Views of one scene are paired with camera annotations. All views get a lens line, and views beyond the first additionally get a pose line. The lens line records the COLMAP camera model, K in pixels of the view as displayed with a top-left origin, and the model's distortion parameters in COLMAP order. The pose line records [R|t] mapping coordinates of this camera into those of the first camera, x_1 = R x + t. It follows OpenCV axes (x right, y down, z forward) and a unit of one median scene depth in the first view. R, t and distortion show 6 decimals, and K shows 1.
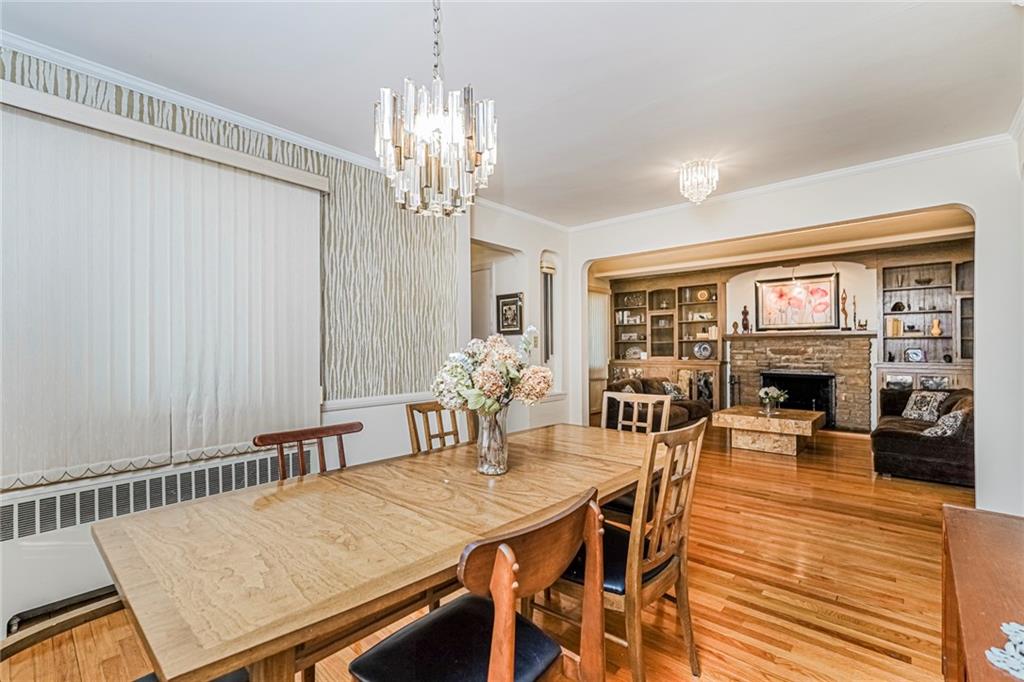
lens RADIAL K [[457.9, 0, 519.1], [0, 457.9, 345.1], [0, 0, 1]] dist [-0.017609, 0.009403]
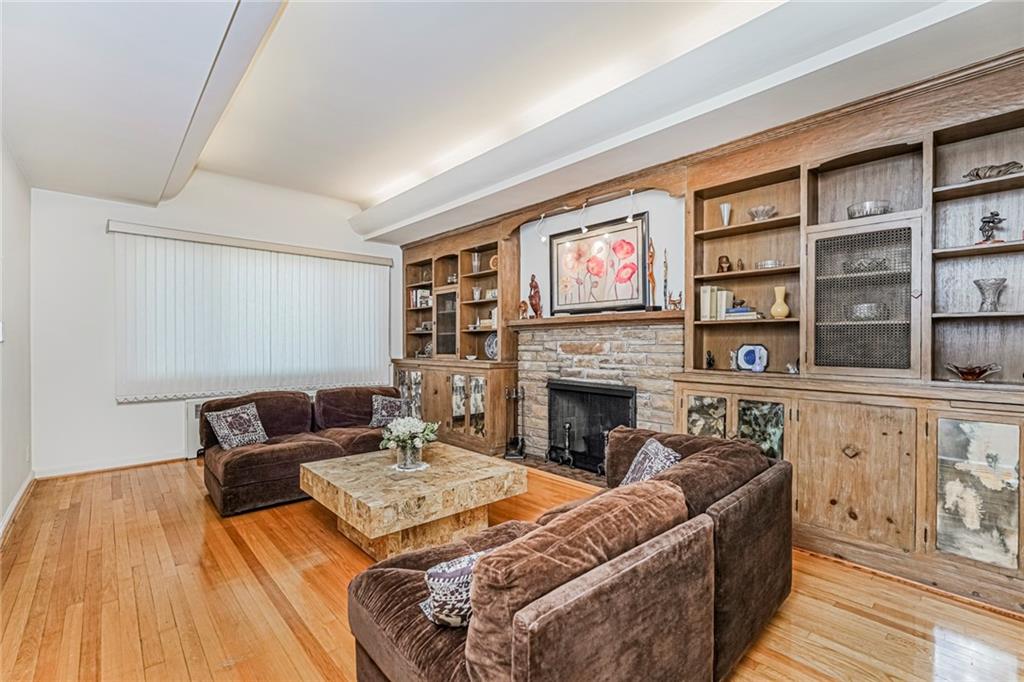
lens RADIAL K [[457.9, 0, 521.3], [0, 457.9, 345.3], [0, 0, 1]] dist [-0.017609, 0.009403]
pose [[0.995242, 0.003950, -0.097354, 0.568296], [-0.002622, 0.999902, 0.013762, 0.001906], [0.097399, -0.013441, 0.995155, 0.390174]]
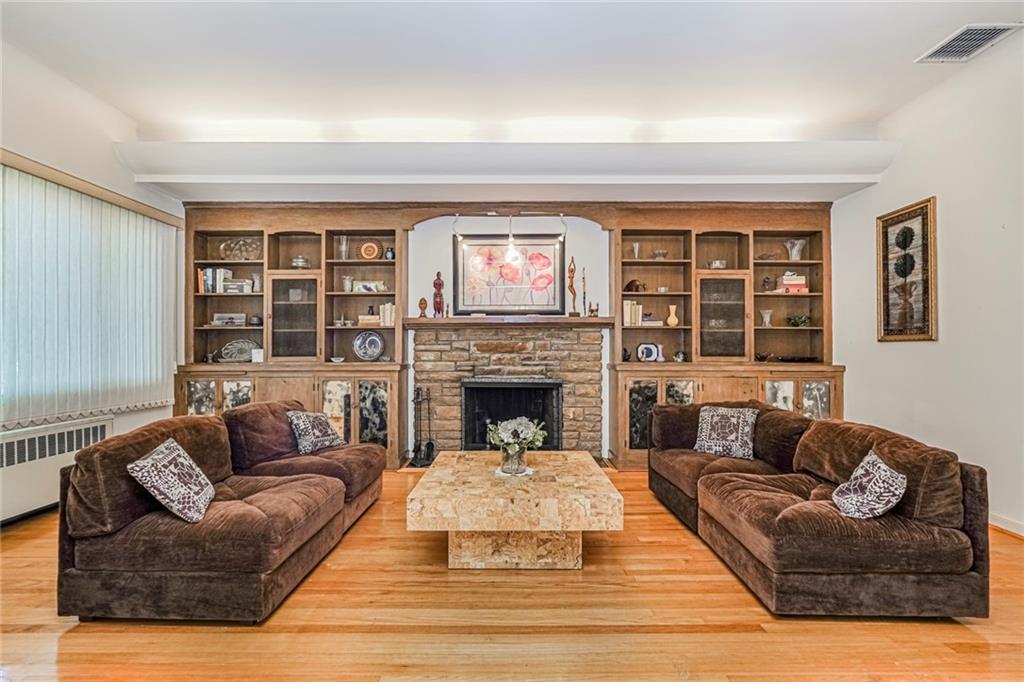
lens RADIAL K [[457.9, 0, 519.3], [0, 457.9, 343.0], [0, 0, 1]] dist [-0.017609, 0.009403]
pose [[0.745805, 0.011093, 0.666072, 0.179596], [-0.007766, 0.999938, -0.007959, 0.012526], [-0.666119, 0.000763, 0.745845, 0.498454]]
